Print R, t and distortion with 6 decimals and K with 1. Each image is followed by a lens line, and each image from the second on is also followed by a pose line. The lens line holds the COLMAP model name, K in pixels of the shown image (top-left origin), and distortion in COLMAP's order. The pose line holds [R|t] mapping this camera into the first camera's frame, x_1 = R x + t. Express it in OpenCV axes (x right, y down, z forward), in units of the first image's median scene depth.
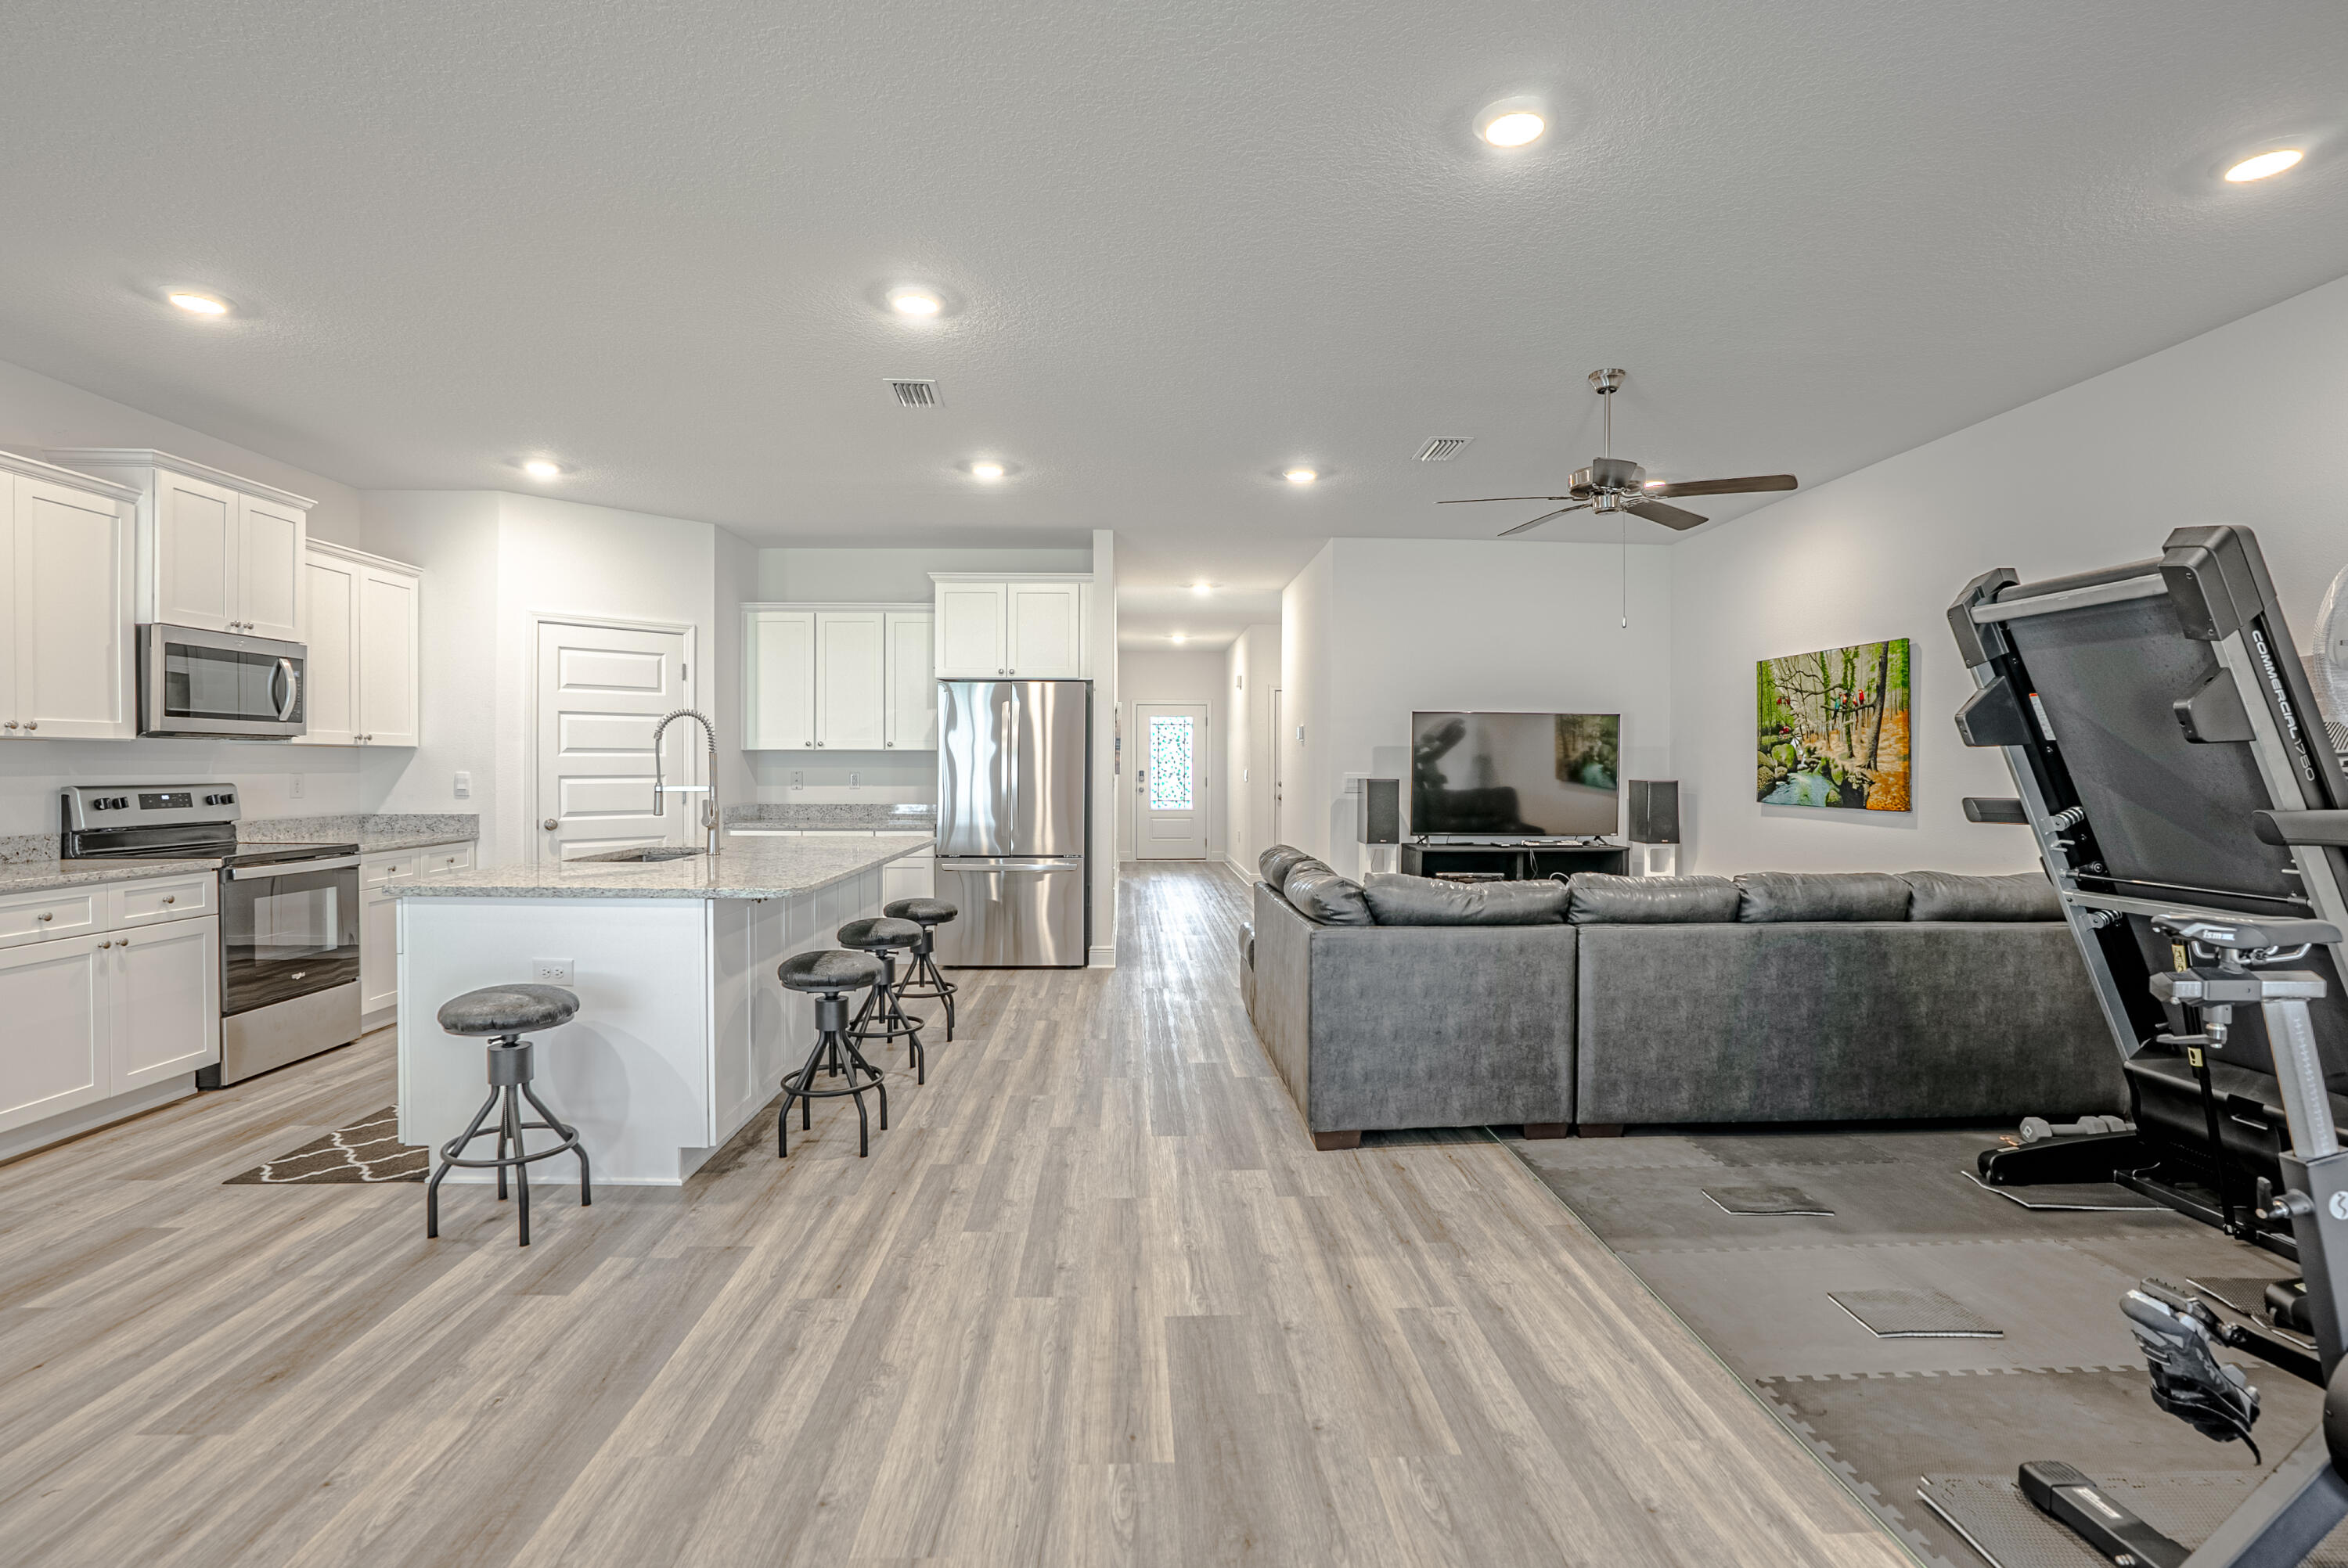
lens RADIAL K [[1099.2, 0, 1190.5], [0, 1099.2, 779.7], [0, 0, 1]] dist [-0.065287, 0.023425]
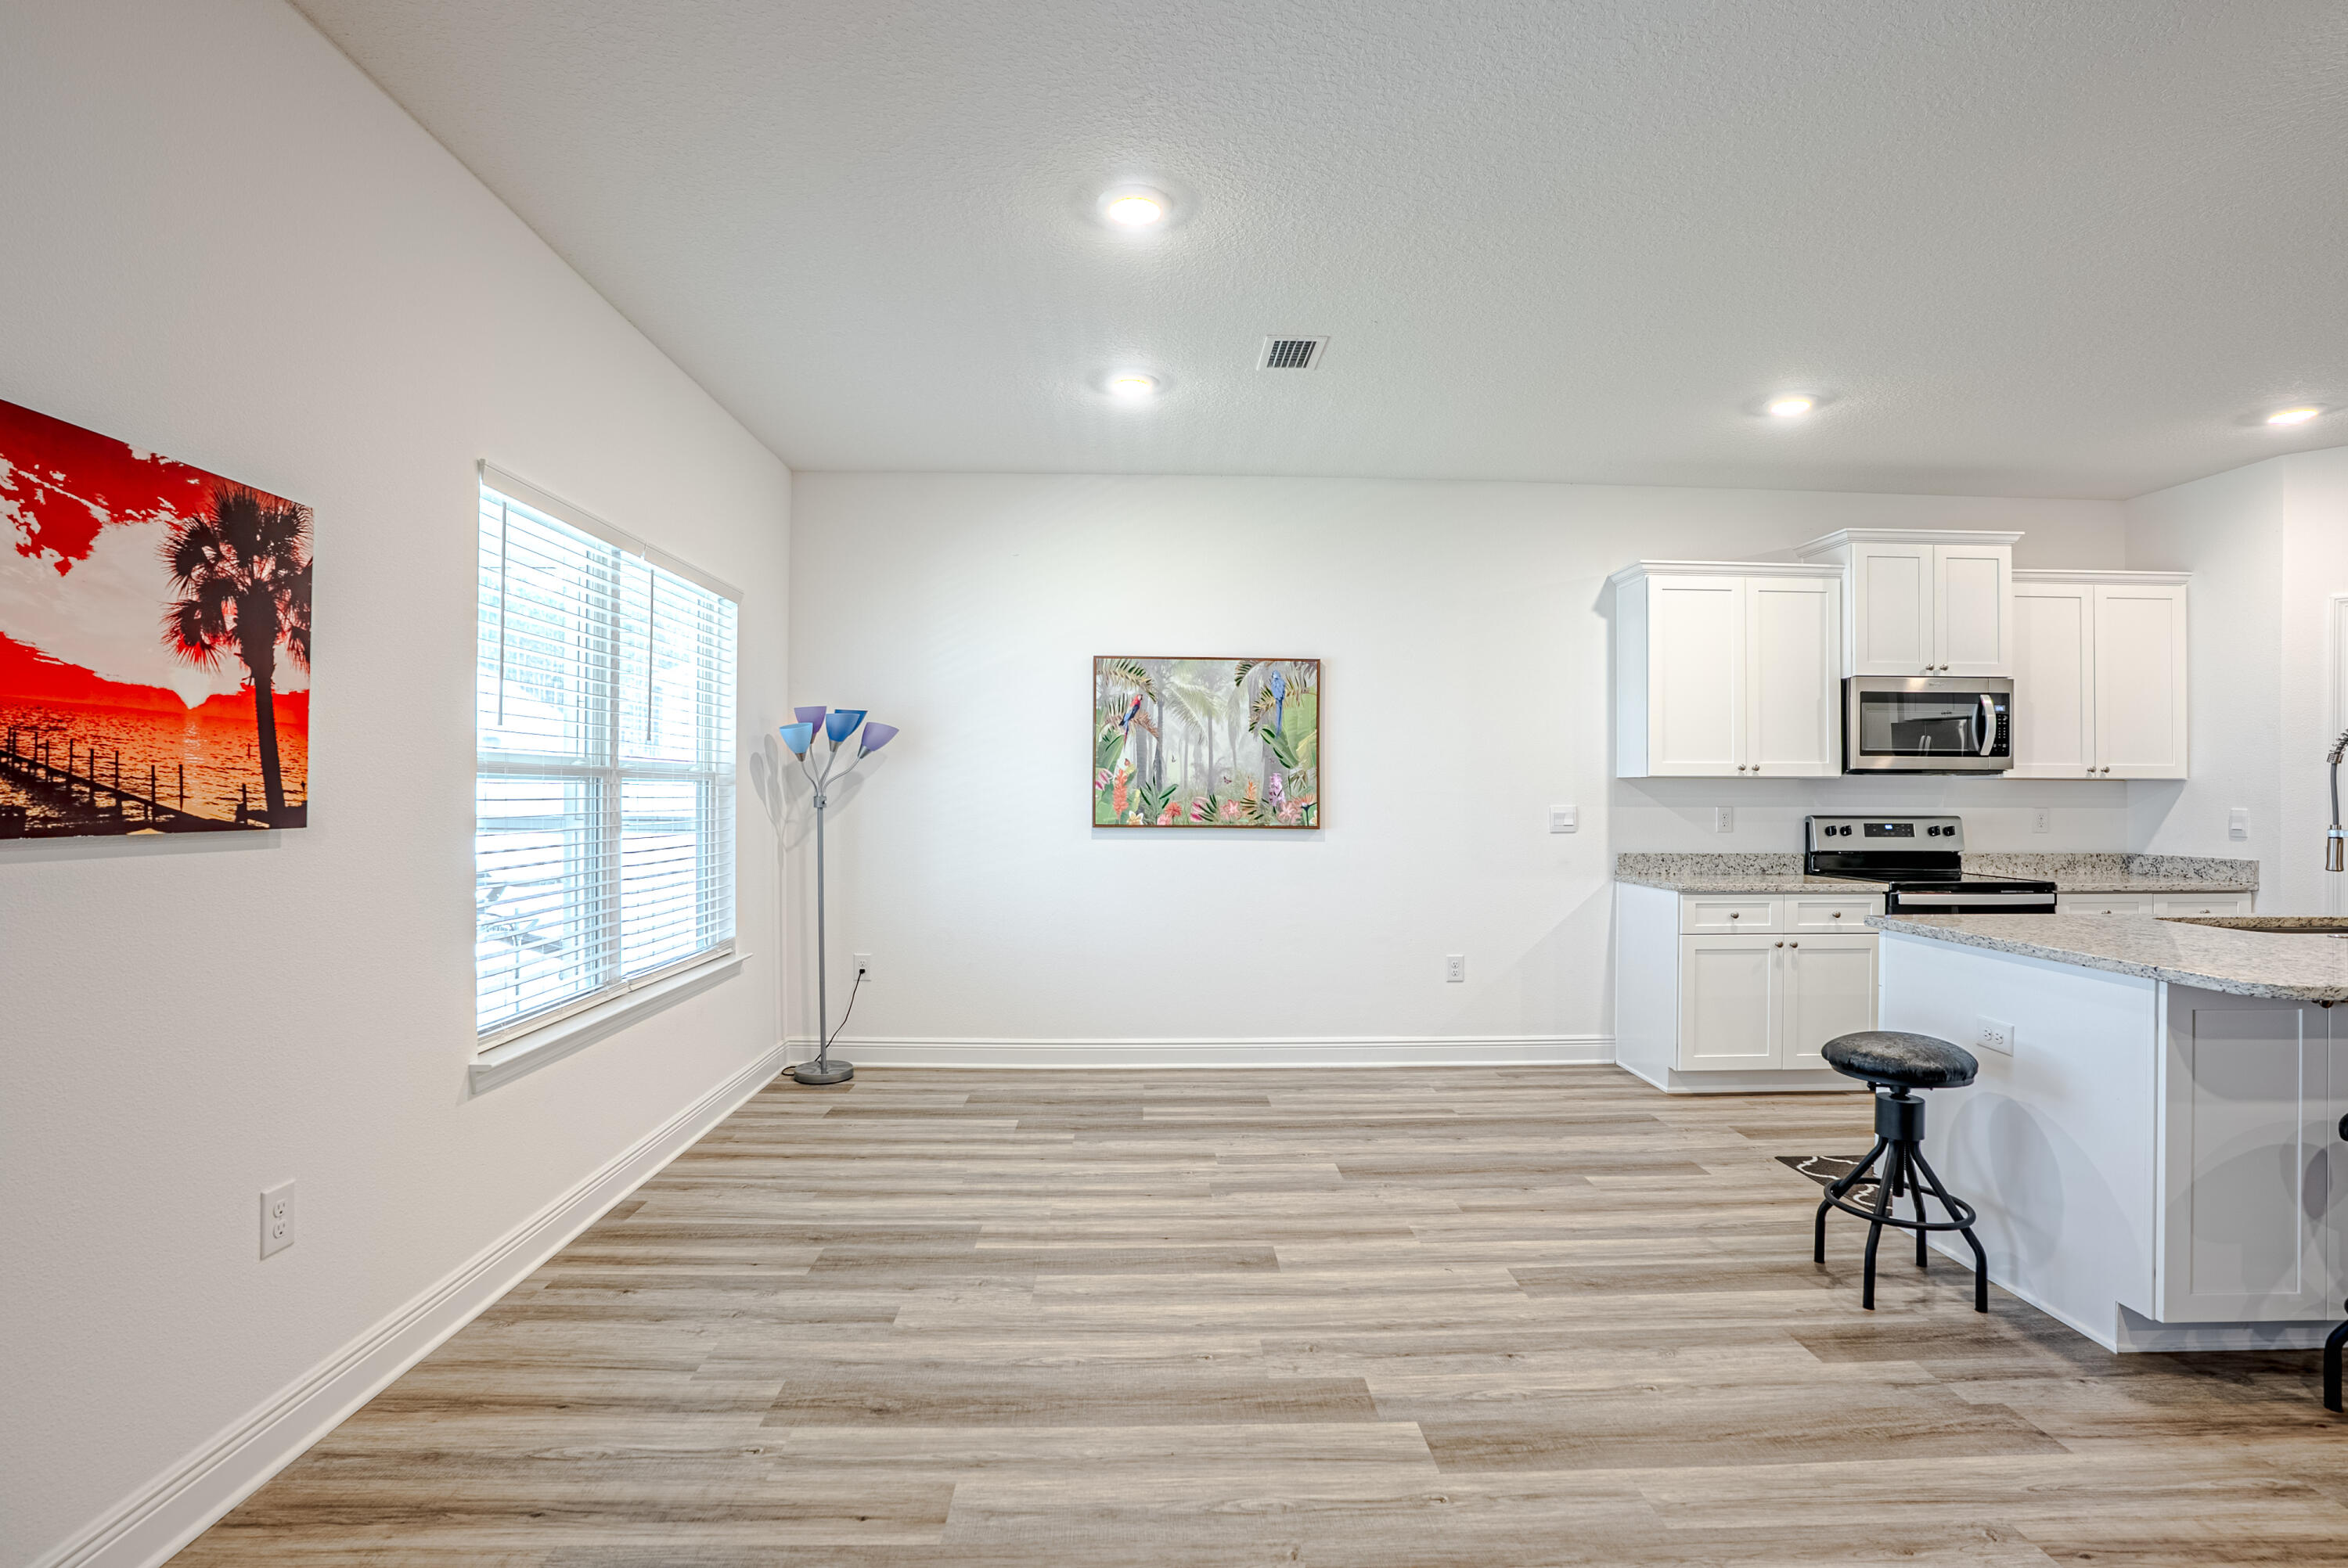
lens RADIAL K [[1122.4, 0, 1174.0], [0, 1122.4, 784.0], [0, 0, 1]] dist [-0.052972, 0.021322]
pose [[-0.015076, -0.013886, -0.999790, 0.192721], [-0.018117, 0.999743, -0.013612, 0.000207], [0.999722, 0.017908, -0.015324, 0.217028]]
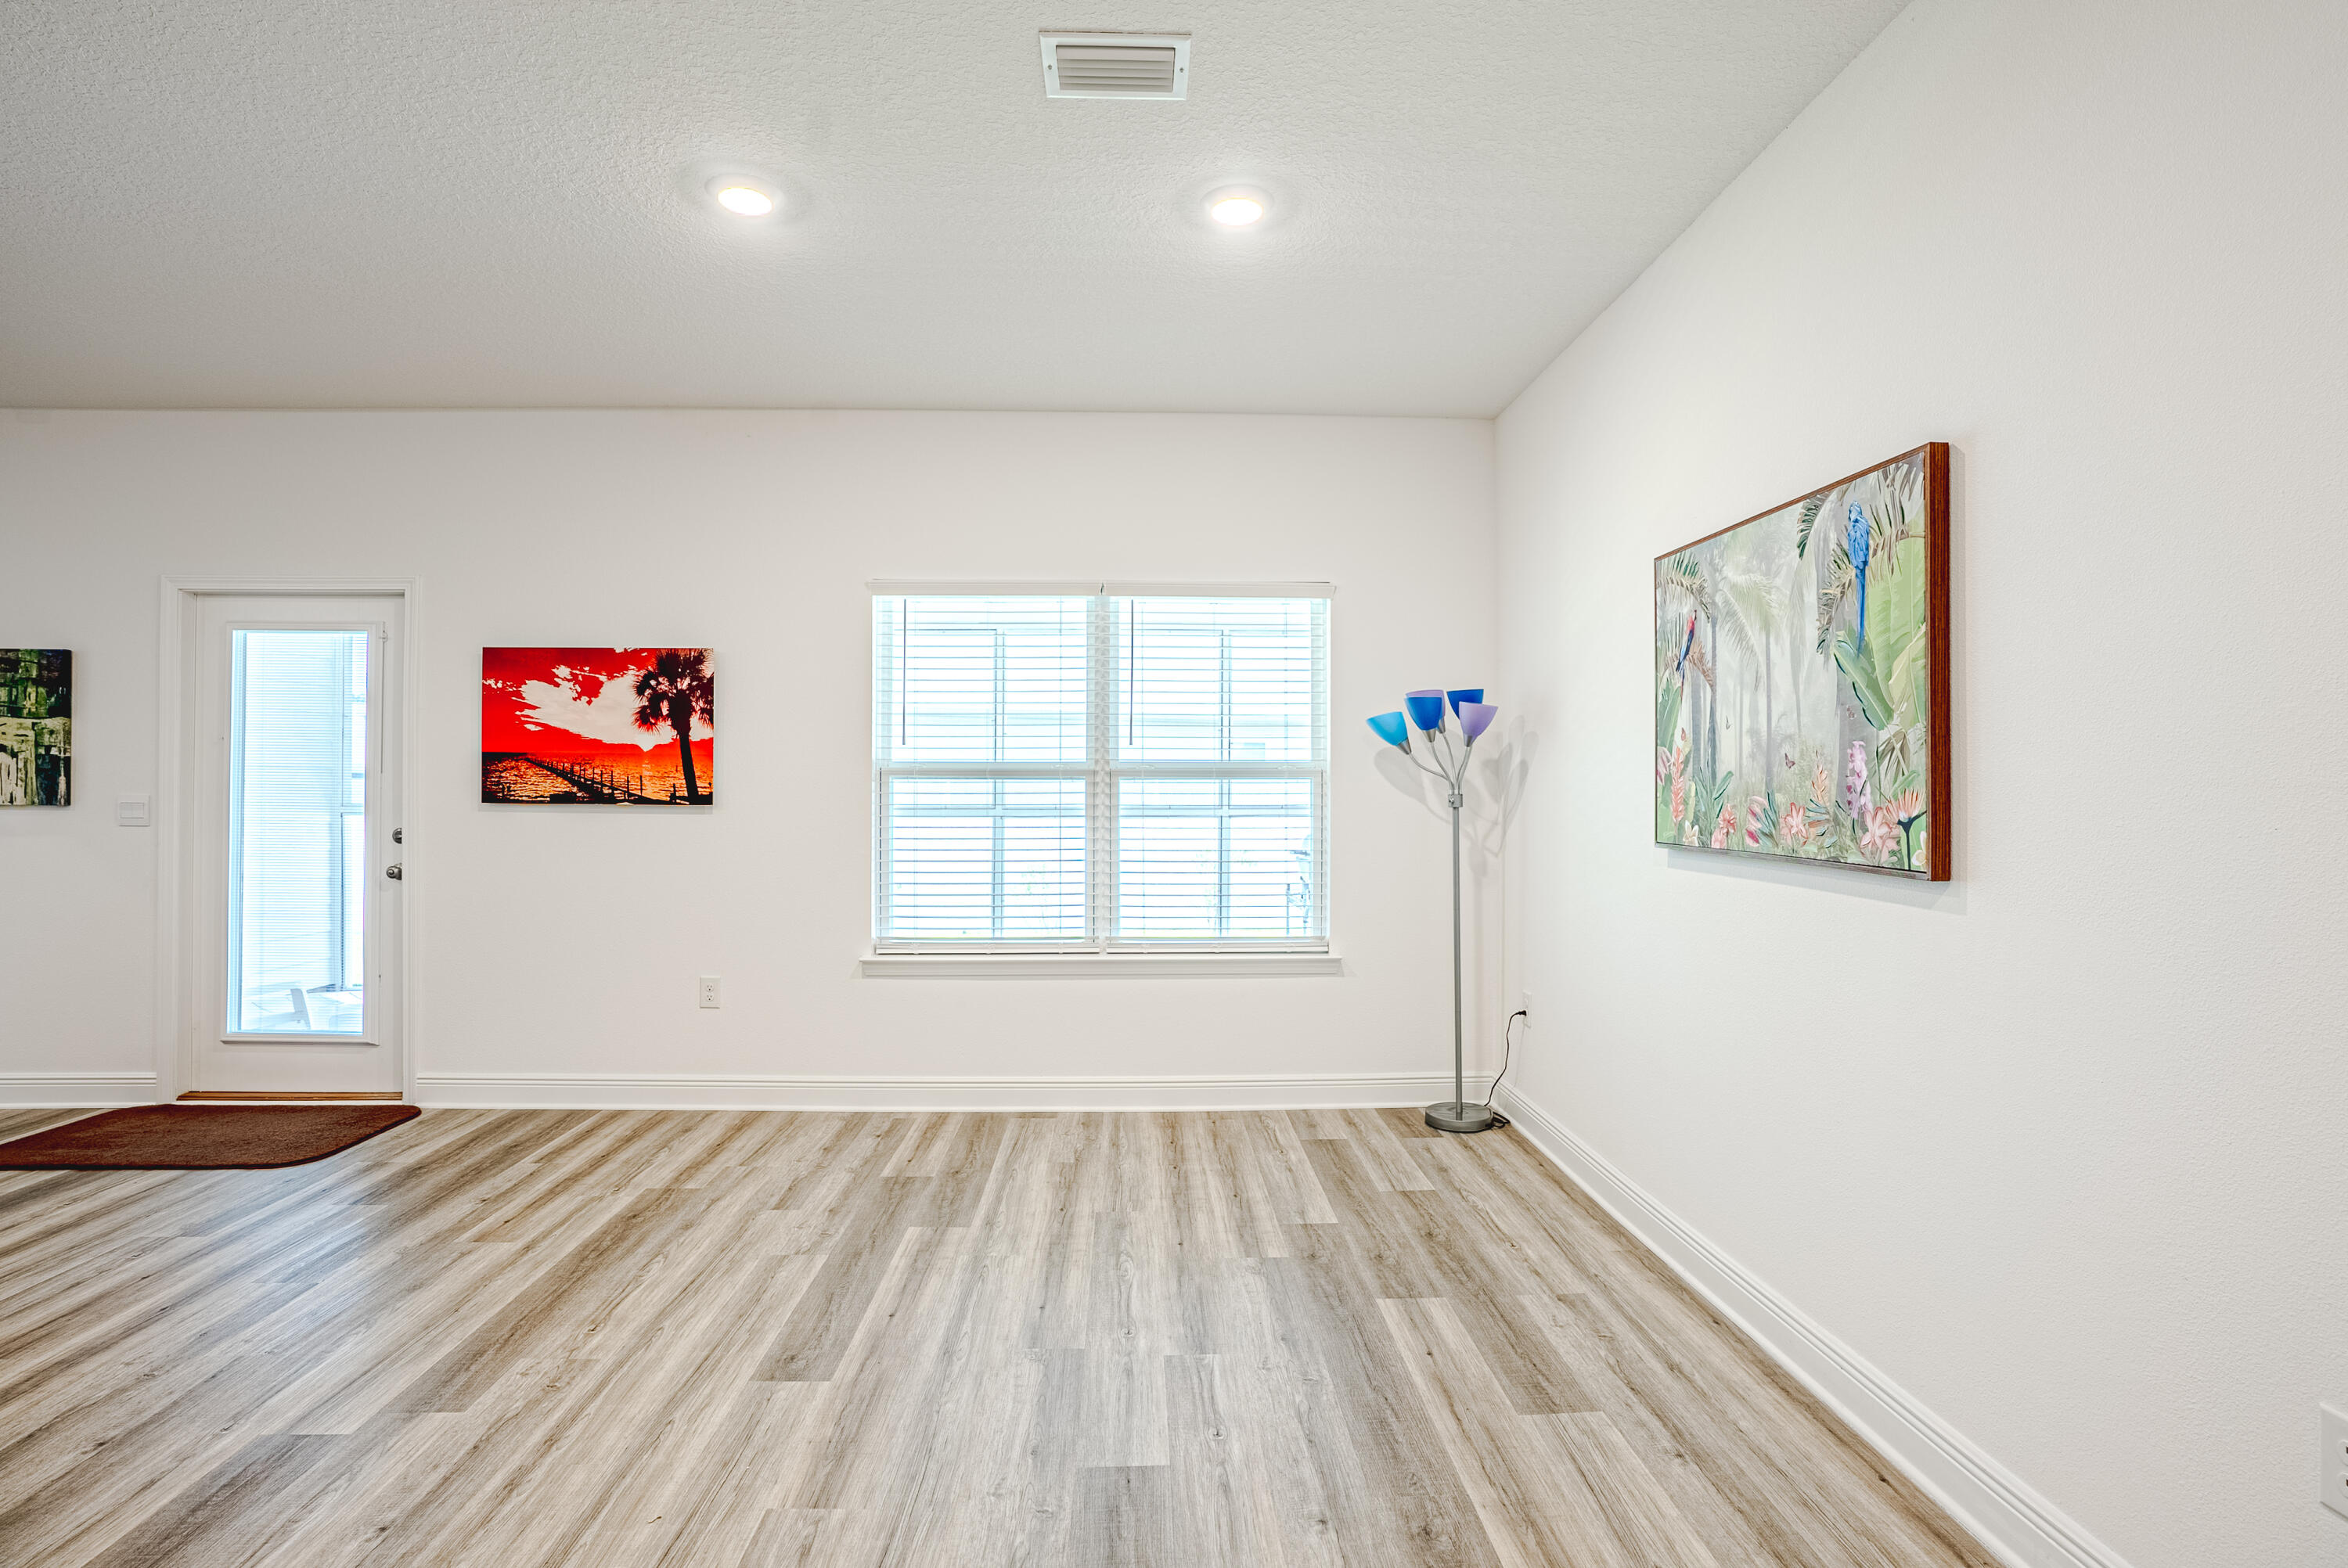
lens RADIAL K [[1108.7, 0, 1185.4], [0, 1108.7, 779.7], [0, 0, 1]] dist [-0.065899, 0.028410]
pose [[-0.999928, -0.009273, 0.007550, -0.561193], [-0.009232, 0.999942, 0.005501, -0.010116], [-0.007601, 0.005431, -0.999956, 0.709563]]
